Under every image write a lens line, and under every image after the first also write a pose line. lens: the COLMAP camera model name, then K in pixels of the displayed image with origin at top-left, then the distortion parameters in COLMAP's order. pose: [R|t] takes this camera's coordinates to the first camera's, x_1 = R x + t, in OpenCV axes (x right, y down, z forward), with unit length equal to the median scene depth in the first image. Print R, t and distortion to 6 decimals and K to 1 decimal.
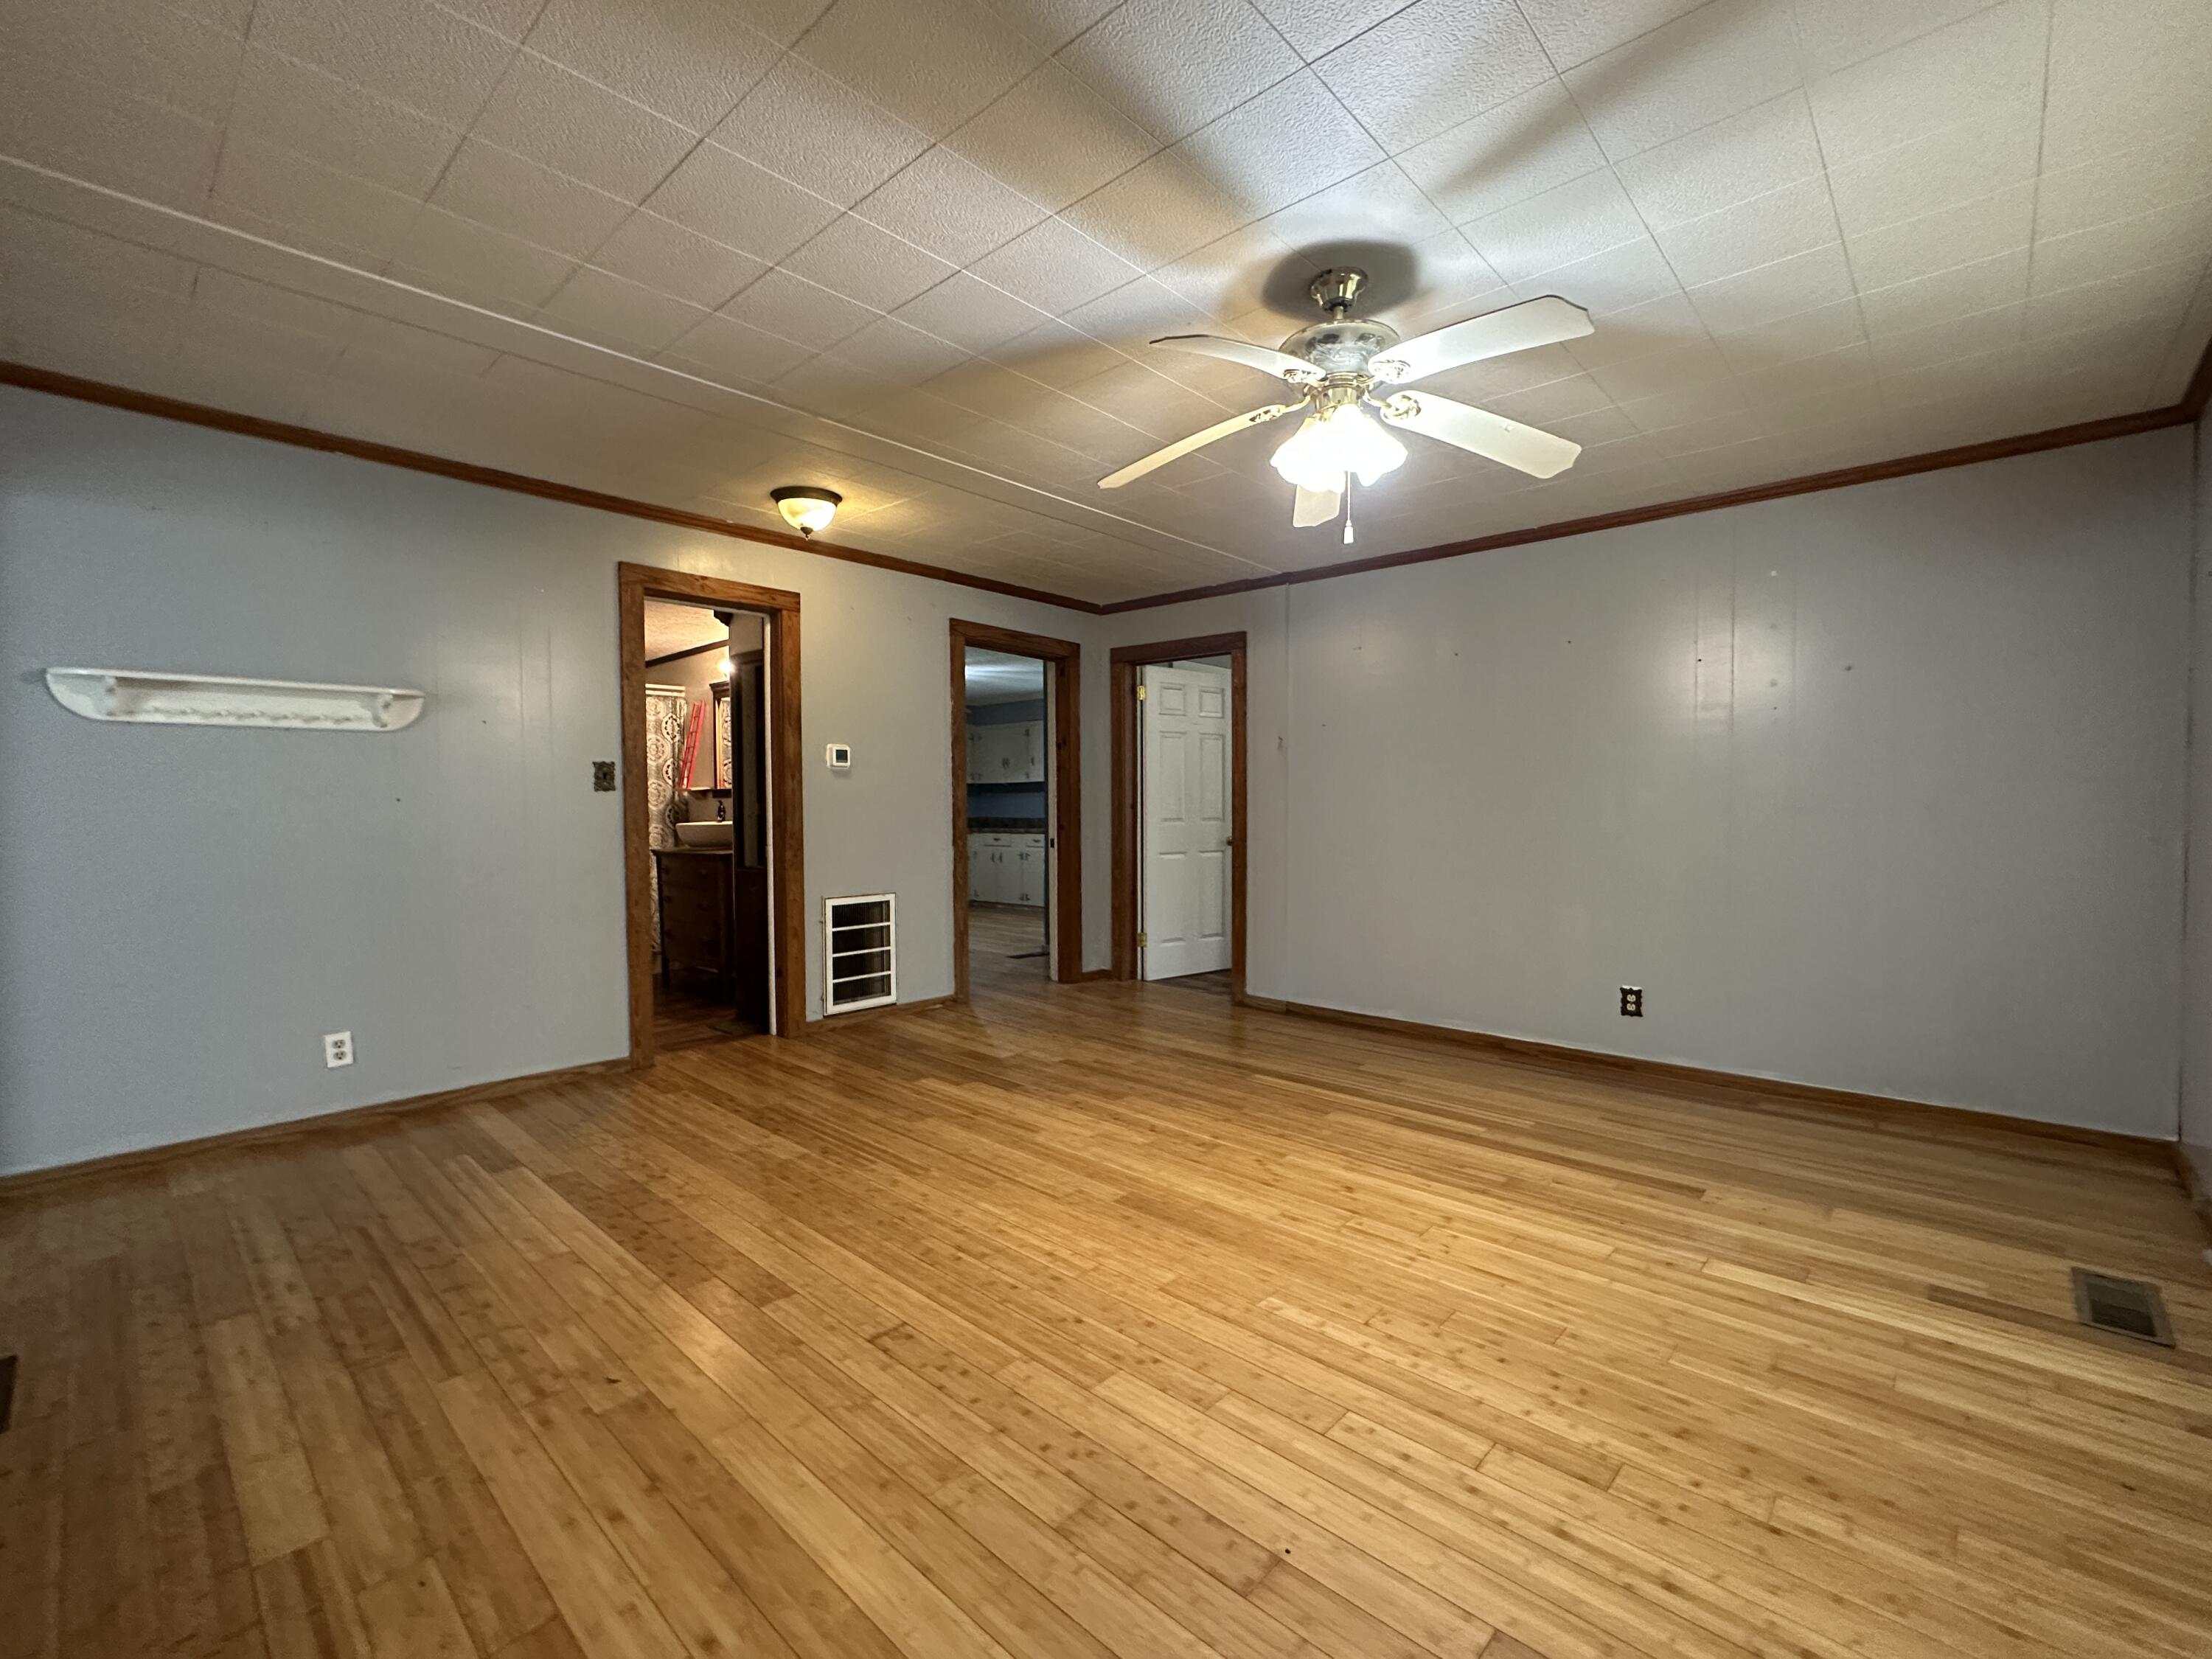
lens RADIAL K [[957.0, 0, 1106.2], [0, 957.0, 828.8], [0, 0, 1]] dist [-0.000762, -0.000349]
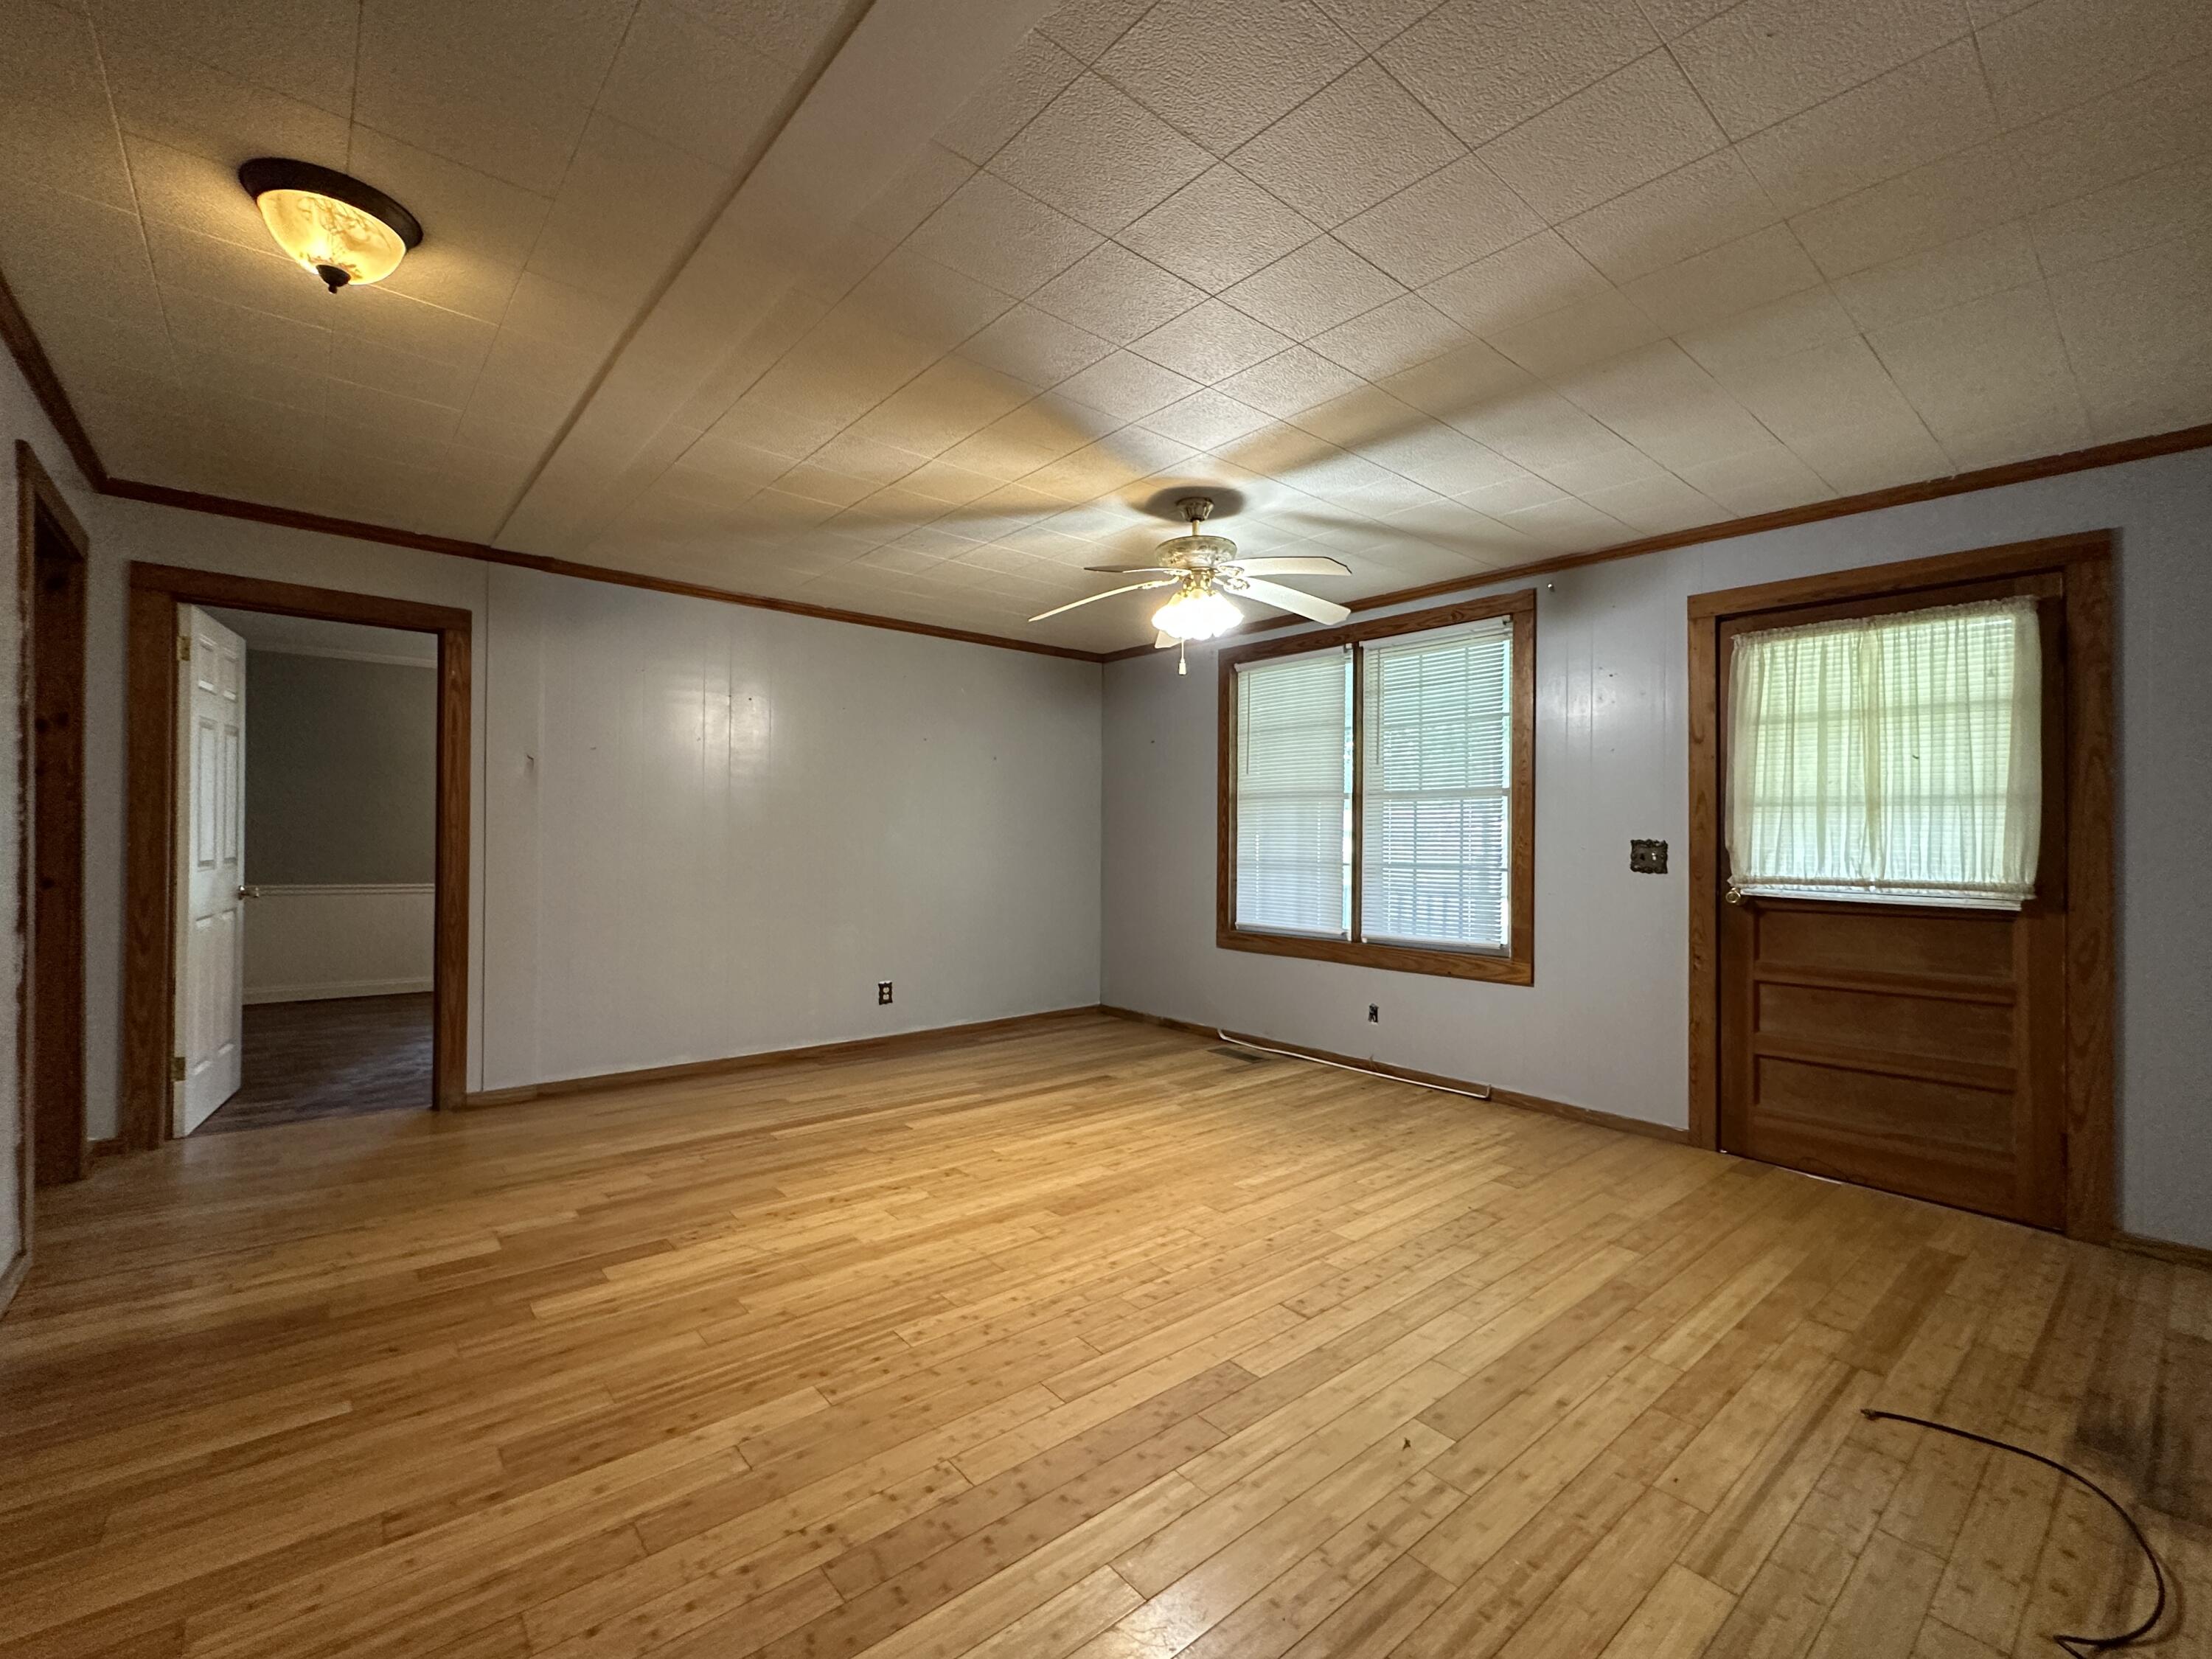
lens RADIAL K [[957.0, 0, 1106.2], [0, 957.0, 828.8], [0, 0, 1]] dist [-0.000762, -0.000349]
pose [[0.113561, 0.008969, 0.993490, -1.020931], [0.014211, 0.999842, -0.010651, -0.035044], [-0.993429, 0.015328, 0.113416, 0.786204]]
